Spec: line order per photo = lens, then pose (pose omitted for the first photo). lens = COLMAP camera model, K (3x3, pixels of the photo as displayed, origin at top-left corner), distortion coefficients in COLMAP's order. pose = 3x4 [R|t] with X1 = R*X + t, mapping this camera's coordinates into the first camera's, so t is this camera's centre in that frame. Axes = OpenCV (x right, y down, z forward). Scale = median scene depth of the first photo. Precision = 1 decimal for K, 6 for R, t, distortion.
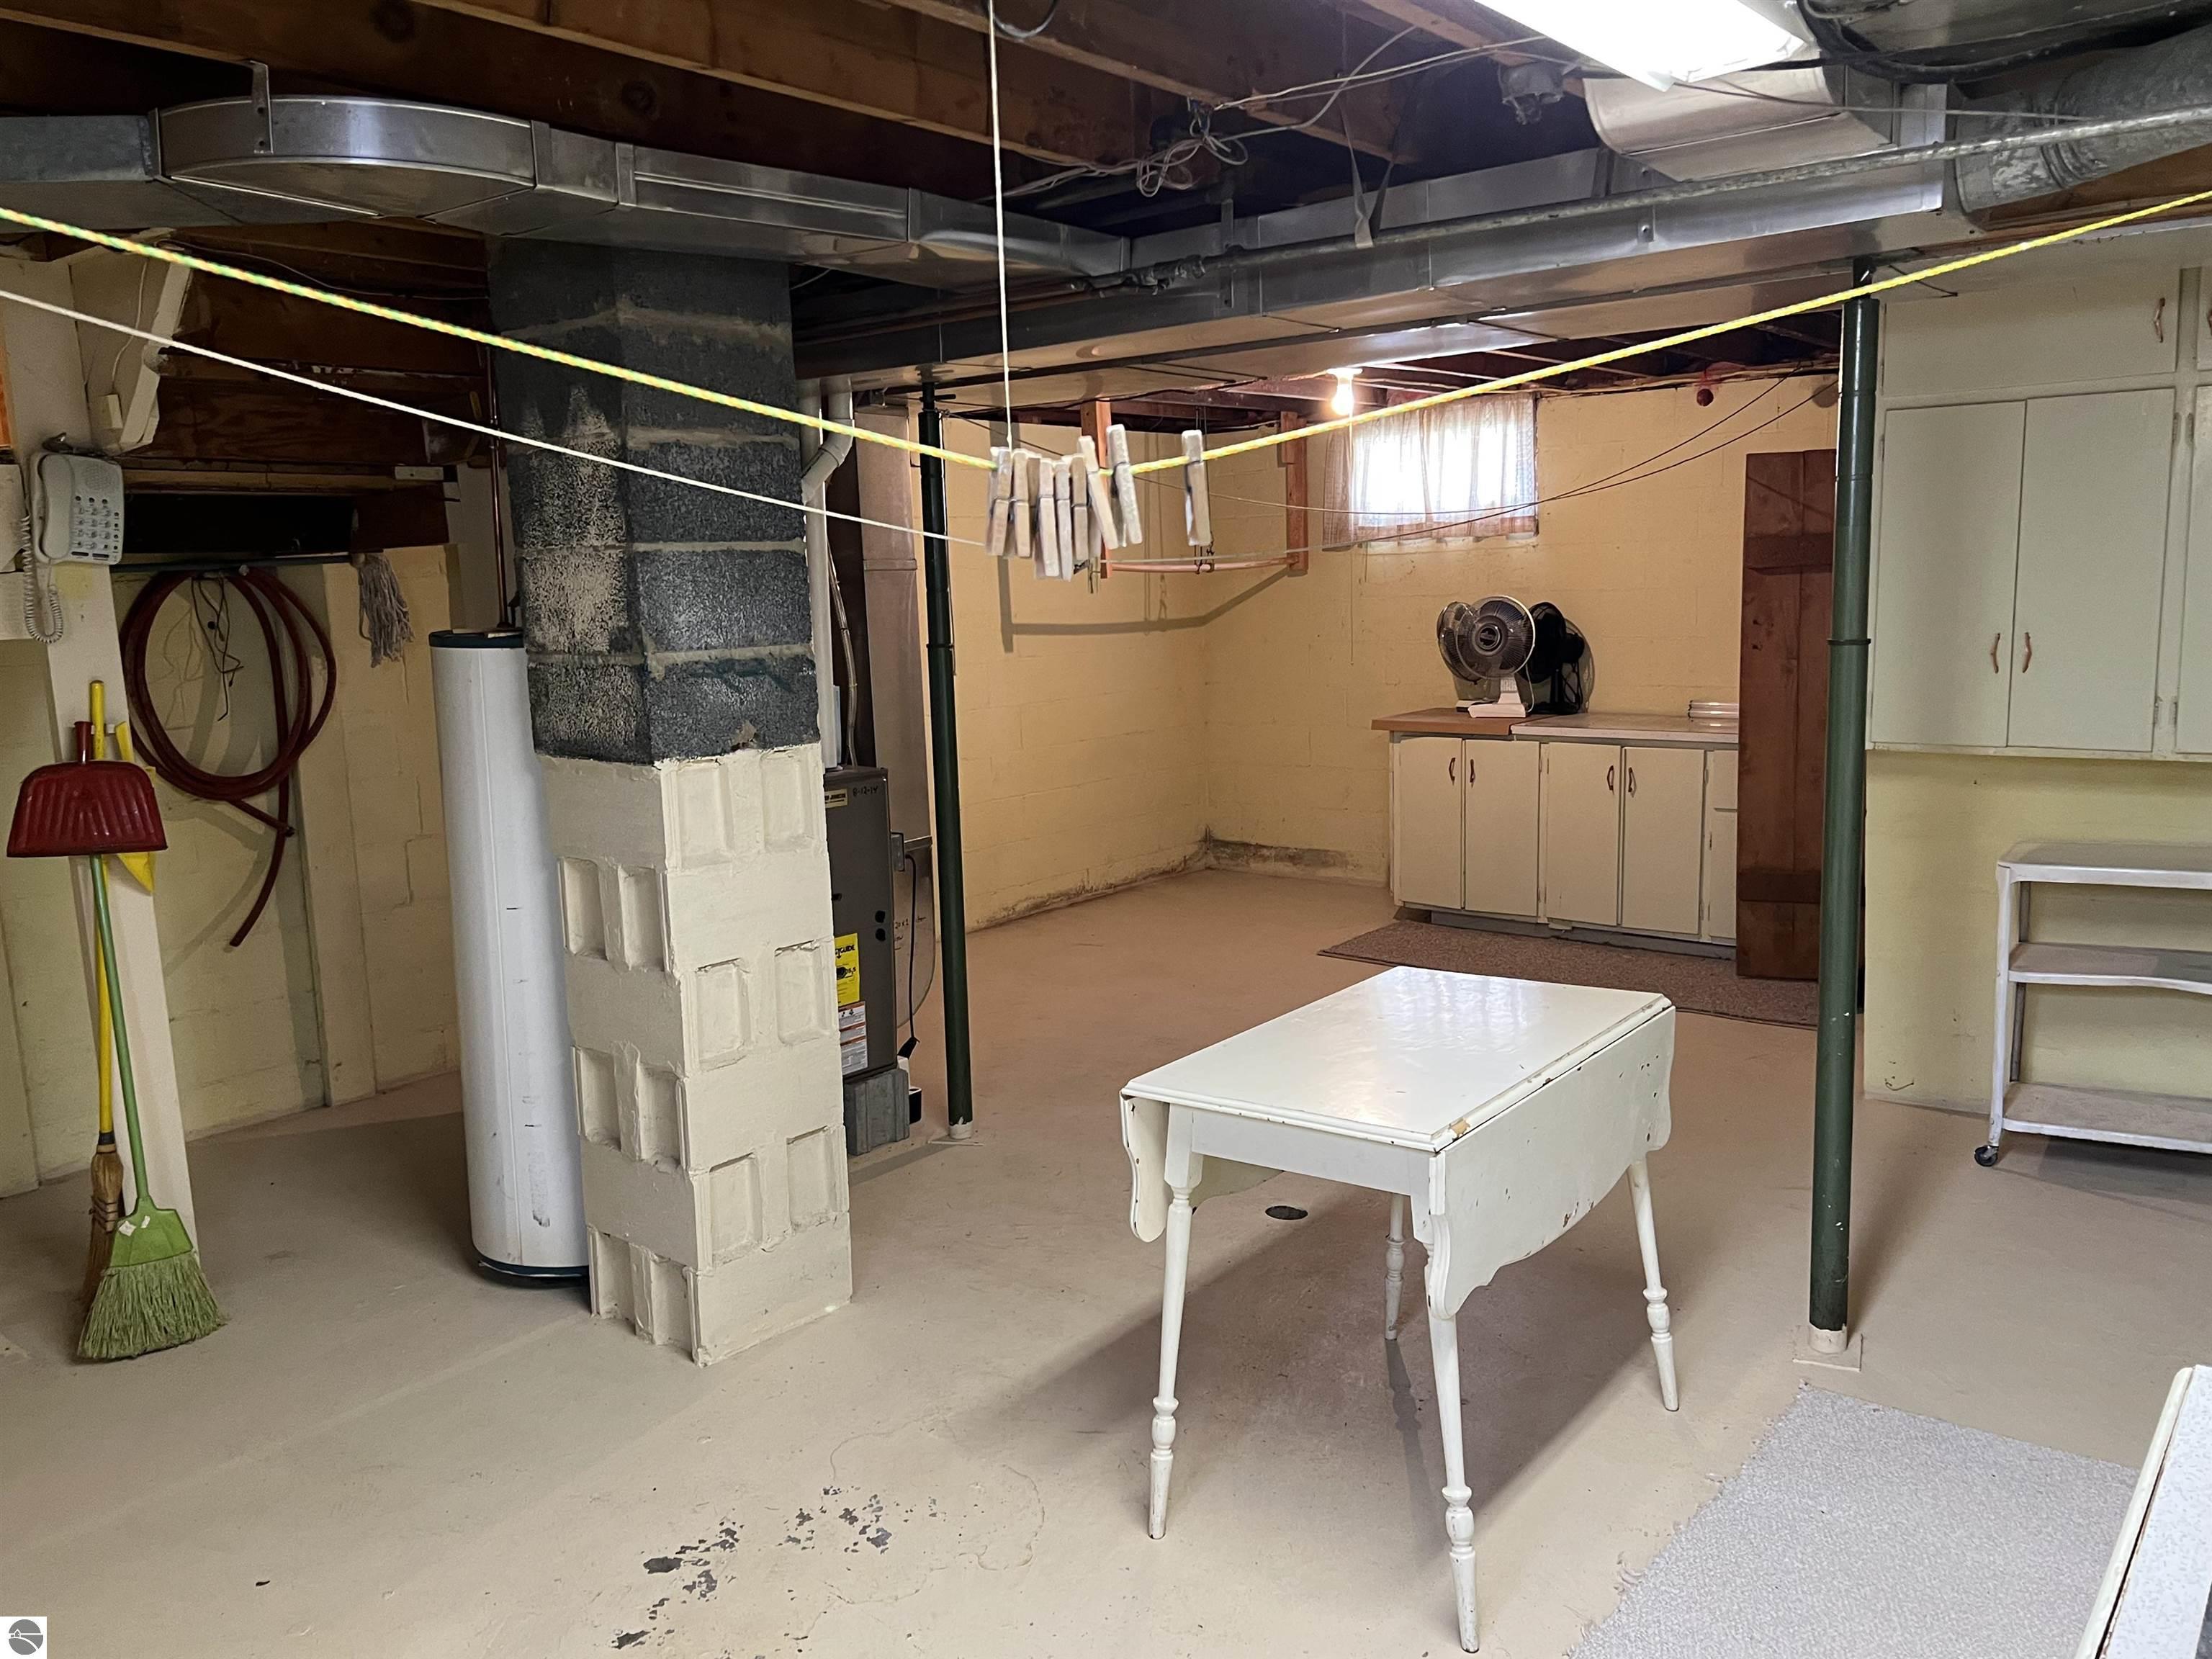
lens RADIAL K [[1682.1, 0, 1106.0], [0, 1682.1, 829.5], [0, 0, 1]] dist [0.068885, -0.066314]
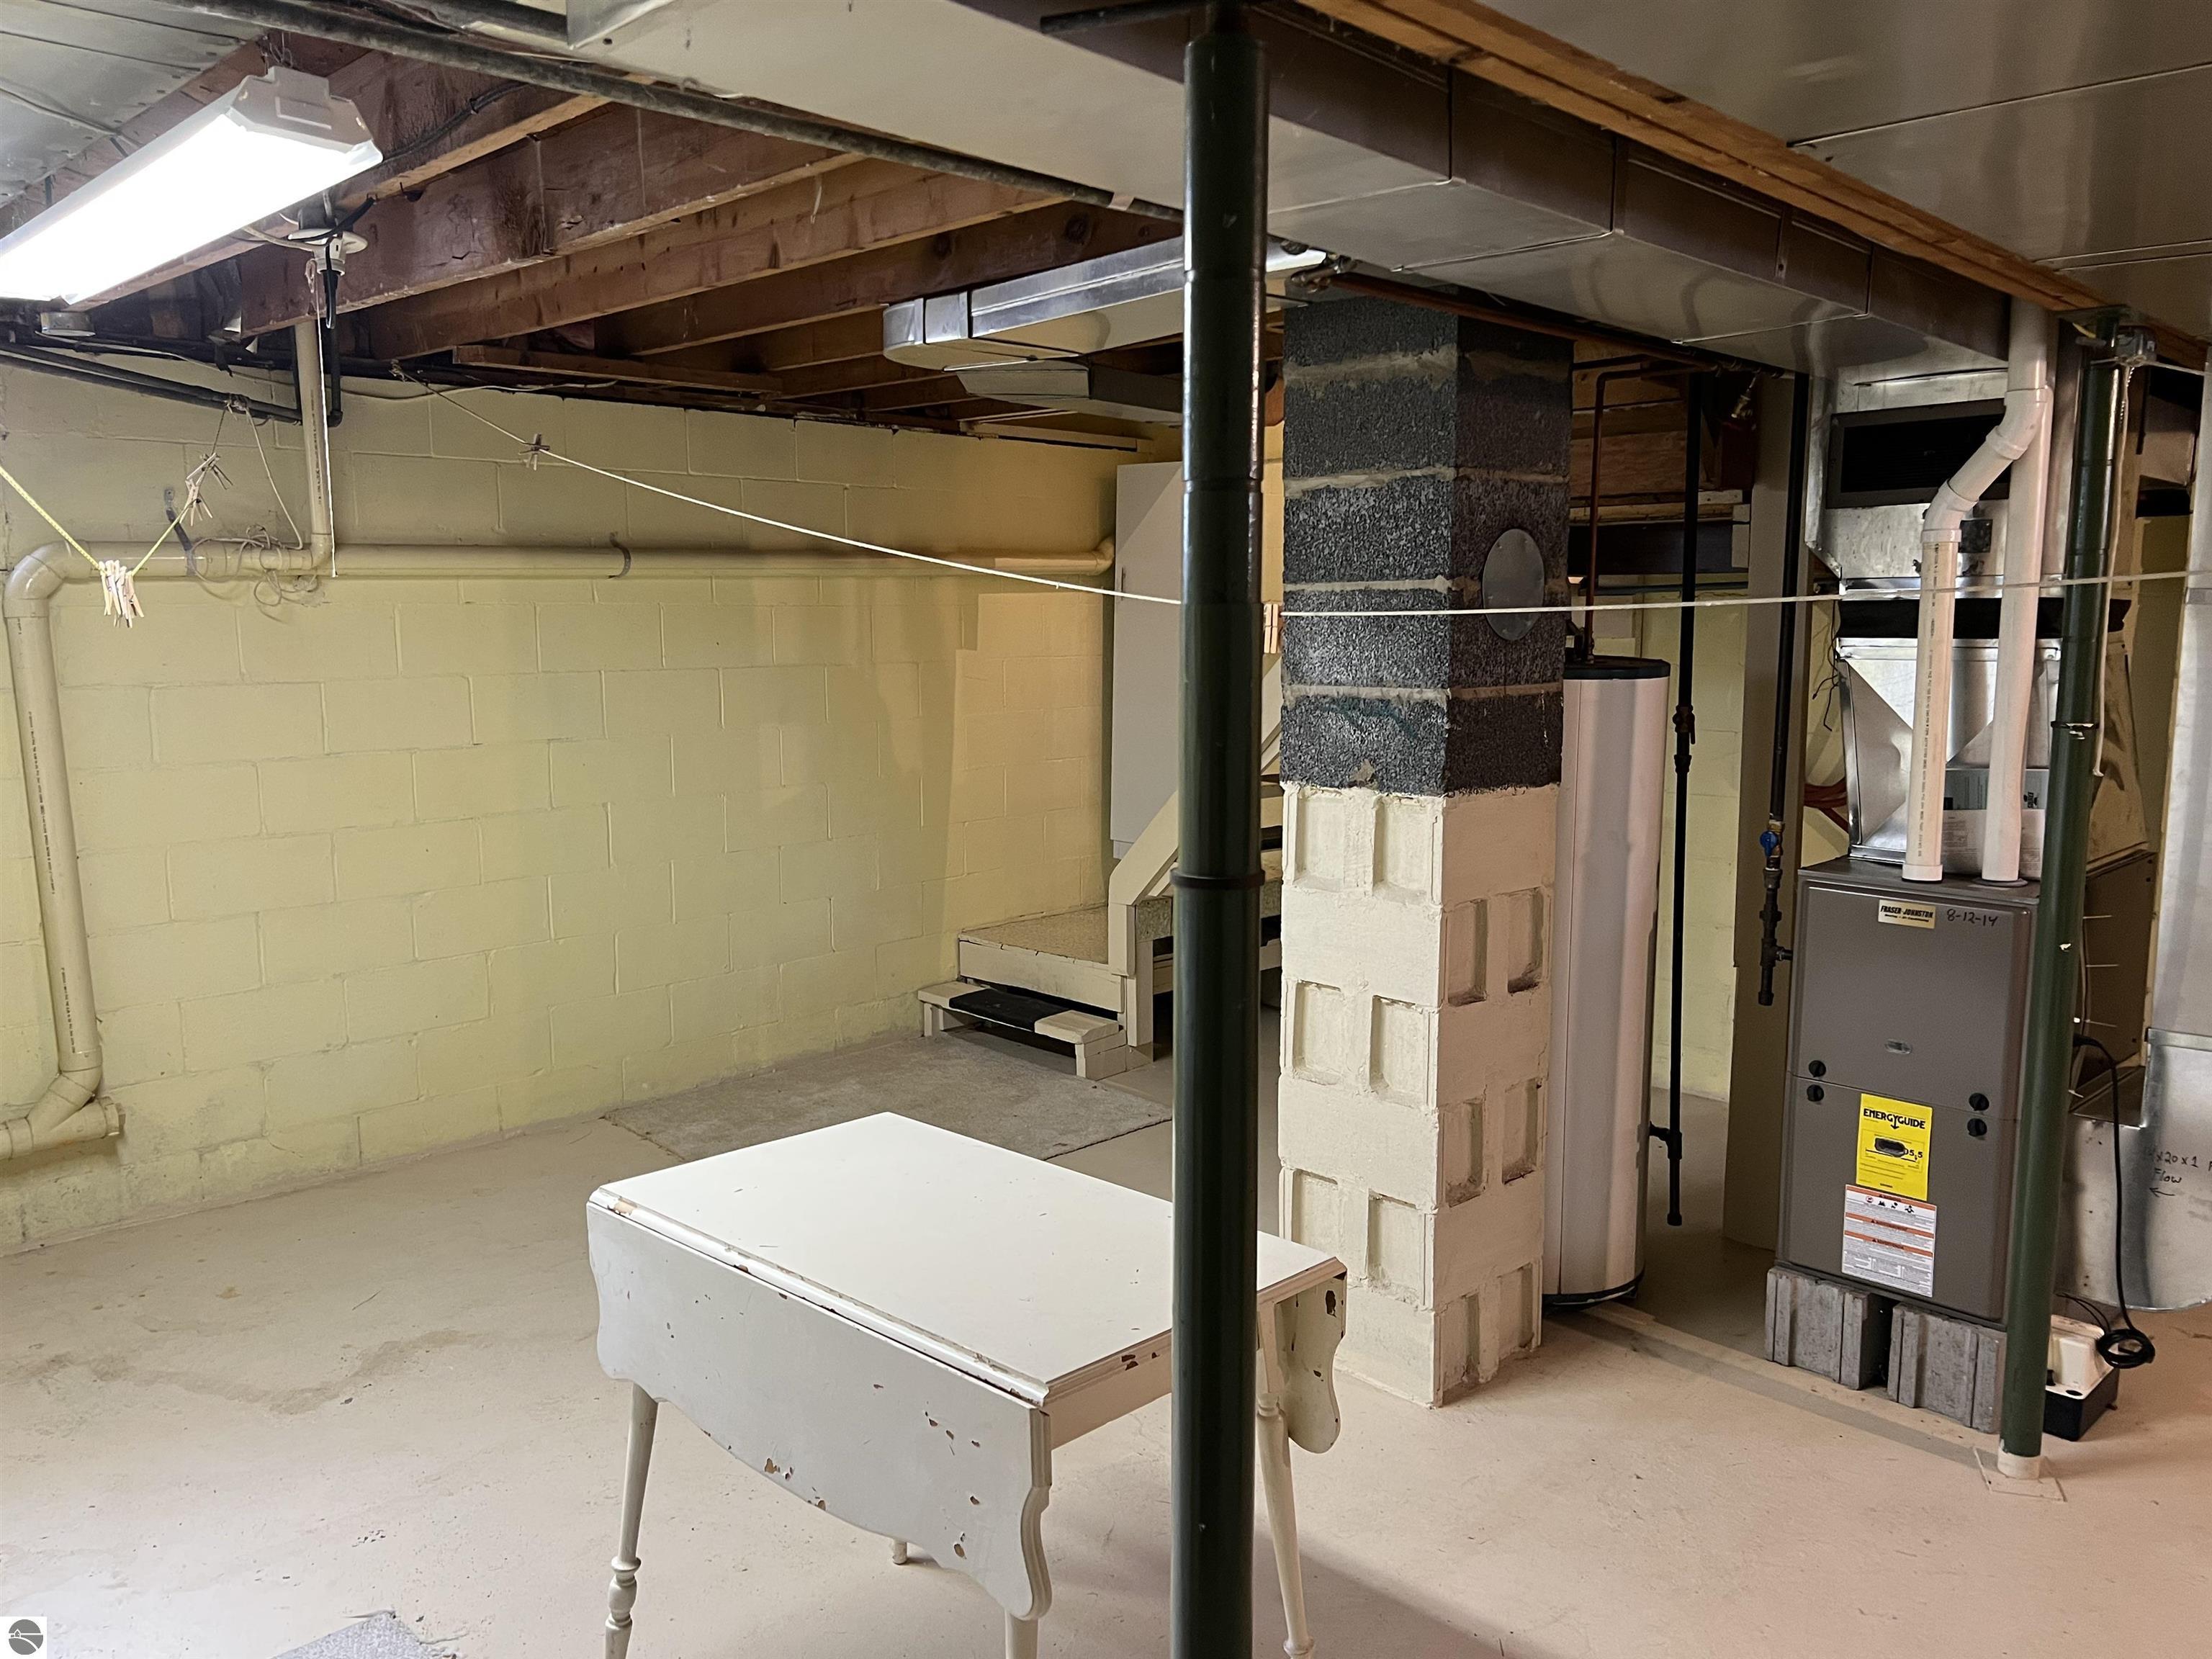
lens RADIAL K [[1682.1, 0, 1106.0], [0, 1682.1, 829.5], [0, 0, 1]] dist [0.068885, -0.066314]
pose [[-0.101012, 0.159756, -0.981975, 0.795225], [-0.142293, 0.974556, 0.173186, -0.177085], [0.984657, 0.157222, -0.075709, 0.942307]]
